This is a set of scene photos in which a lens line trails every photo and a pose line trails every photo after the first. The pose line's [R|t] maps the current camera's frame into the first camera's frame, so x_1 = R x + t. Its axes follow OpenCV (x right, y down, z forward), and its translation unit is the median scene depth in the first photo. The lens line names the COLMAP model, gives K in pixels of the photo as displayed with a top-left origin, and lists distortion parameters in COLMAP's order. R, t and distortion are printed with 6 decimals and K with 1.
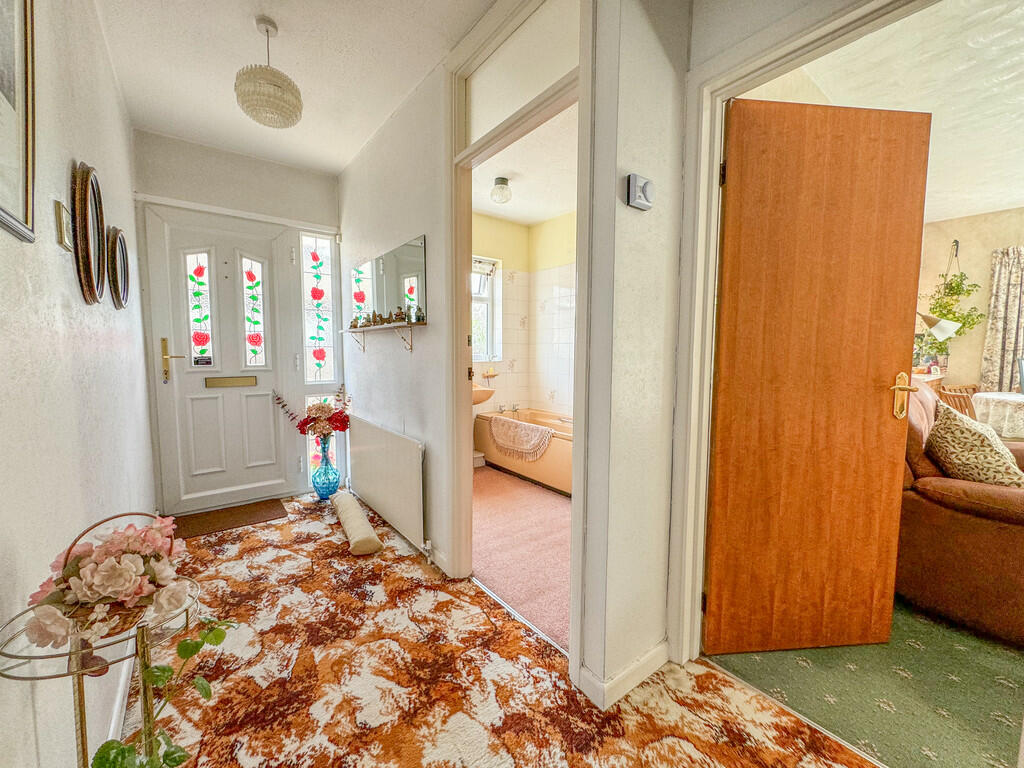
lens RADIAL K [[413.2, 0, 512.9], [0, 413.2, 381.6], [0, 0, 1]] dist [-0.002624, -0.000131]
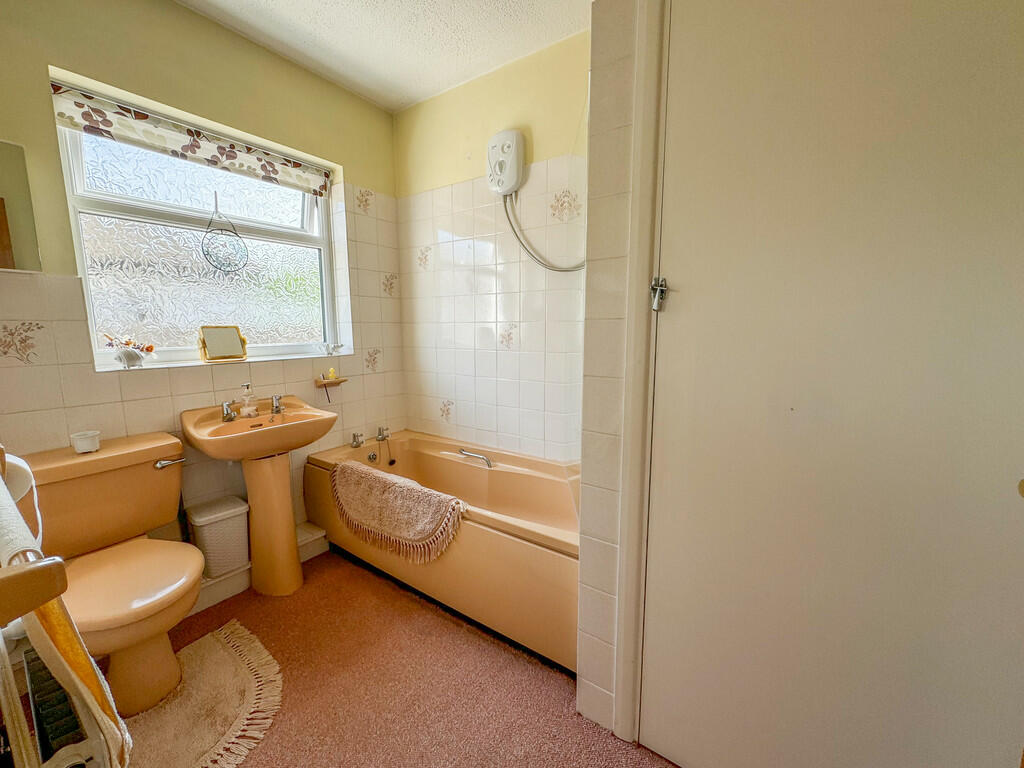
lens RADIAL K [[413.2, 0, 506.4], [0, 413.2, 385.4], [0, 0, 1]] dist [-0.002624, -0.000131]
pose [[0.958842, -0.049887, 0.279522, 0.014452], [0.031380, 0.997032, 0.070301, -0.042202], [-0.282200, -0.058636, 0.957562, 0.423127]]
